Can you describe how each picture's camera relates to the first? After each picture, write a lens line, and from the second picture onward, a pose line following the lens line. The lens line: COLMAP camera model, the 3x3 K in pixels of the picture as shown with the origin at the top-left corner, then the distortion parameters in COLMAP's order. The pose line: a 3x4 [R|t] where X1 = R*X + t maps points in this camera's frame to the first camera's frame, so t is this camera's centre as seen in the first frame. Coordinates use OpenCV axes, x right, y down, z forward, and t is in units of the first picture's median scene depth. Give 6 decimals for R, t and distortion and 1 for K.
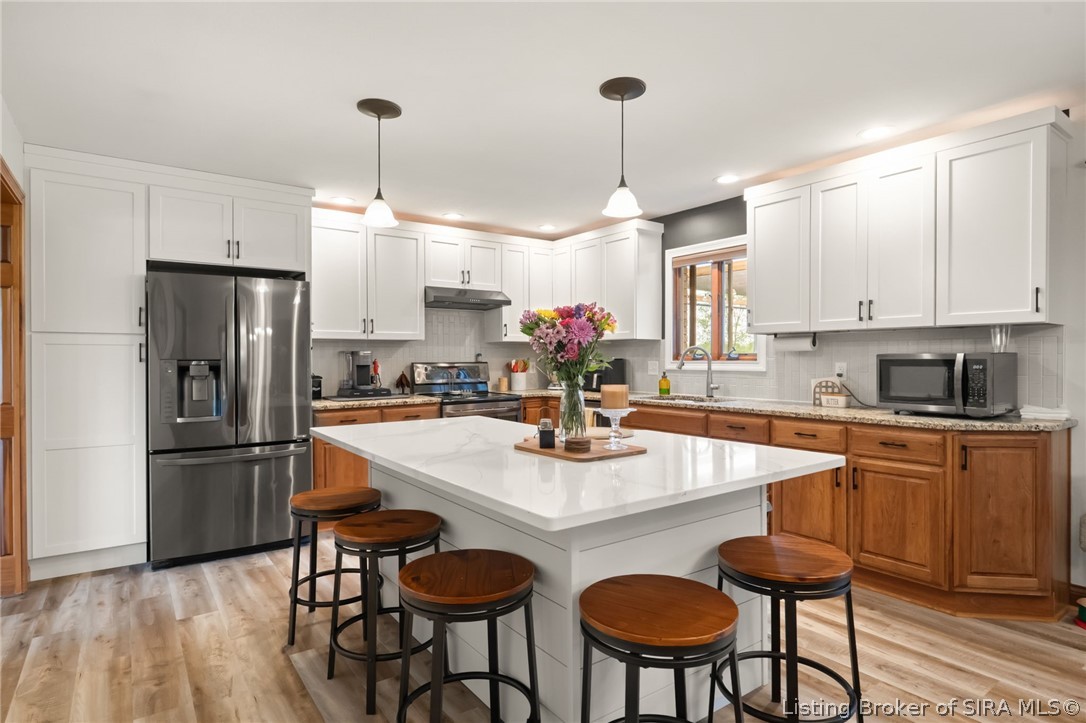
lens RADIAL K [[590.9, 0, 543.0], [0, 590.9, 361.5], [0, 0, 1]] dist [-0.003657, -0.001248]
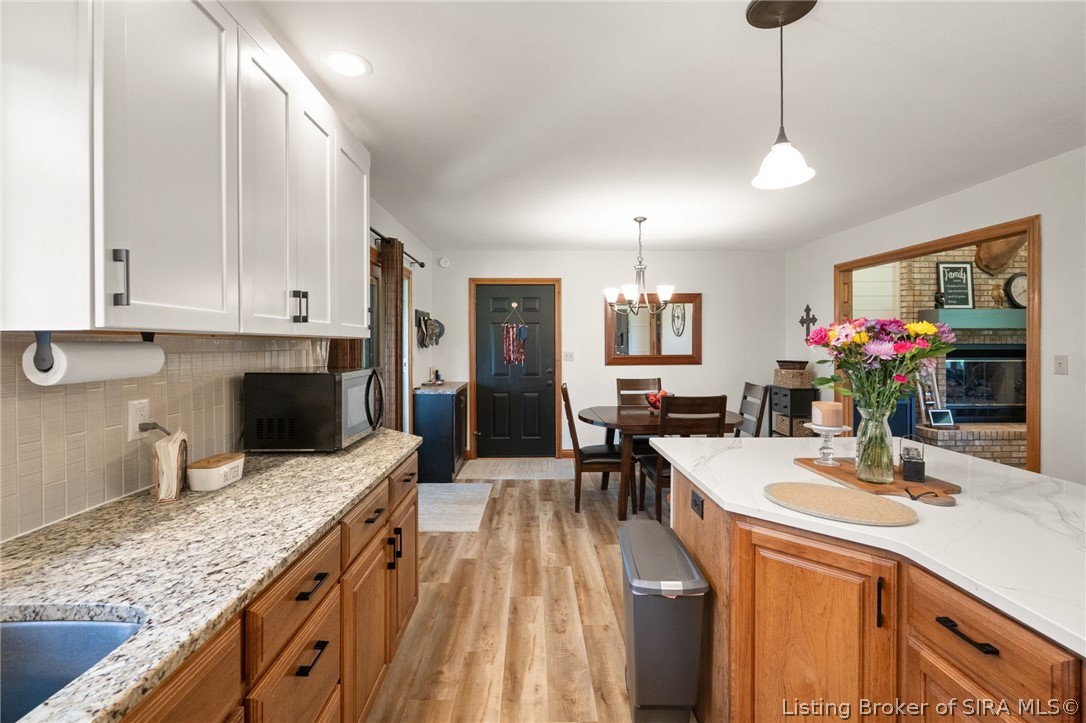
lens RADIAL K [[487.4, 0, 539.2], [0, 487.4, 352.2], [0, 0, 1]] dist [0.000133, 0.000101]
pose [[-0.830957, 0.007051, 0.556292, 0.028354], [0.015723, 0.999818, 0.010812, -0.026422], [-0.556115, 0.017731, -0.830916, 0.892390]]
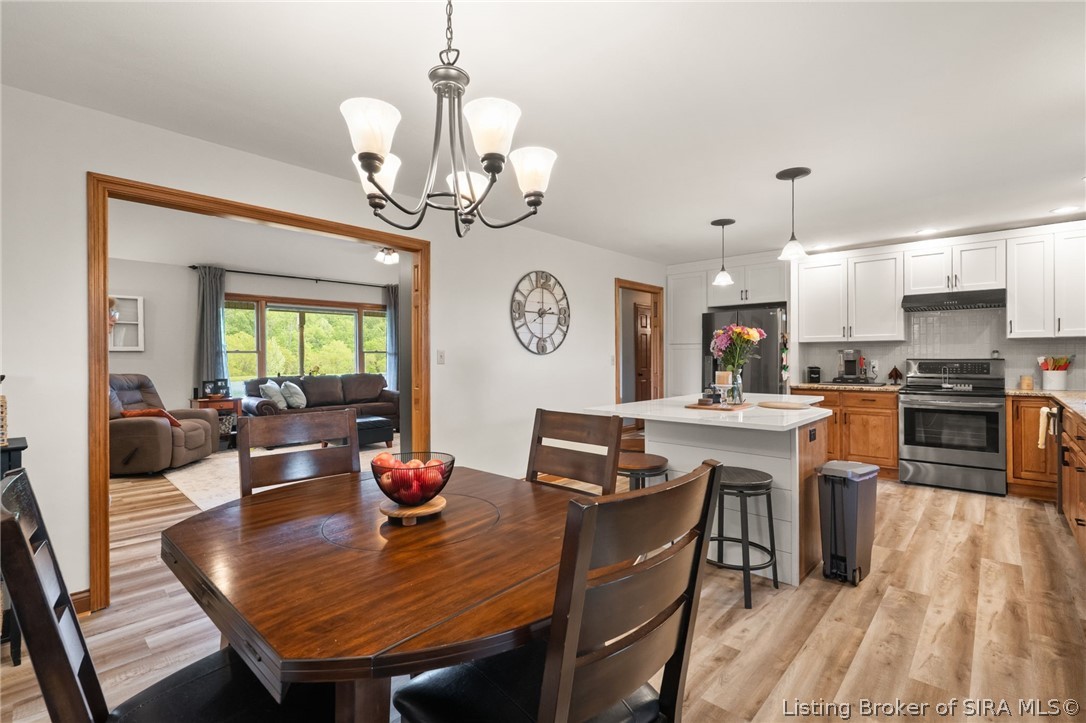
lens RADIAL K [[487.4, 0, 539.2], [0, 487.4, 352.2], [0, 0, 1]] dist [0.000133, 0.000101]
pose [[0.207305, -0.002166, -0.978274, 0.652468], [-0.002676, 0.999993, -0.002781, -0.007331], [0.978273, 0.003194, 0.207298, 0.069853]]
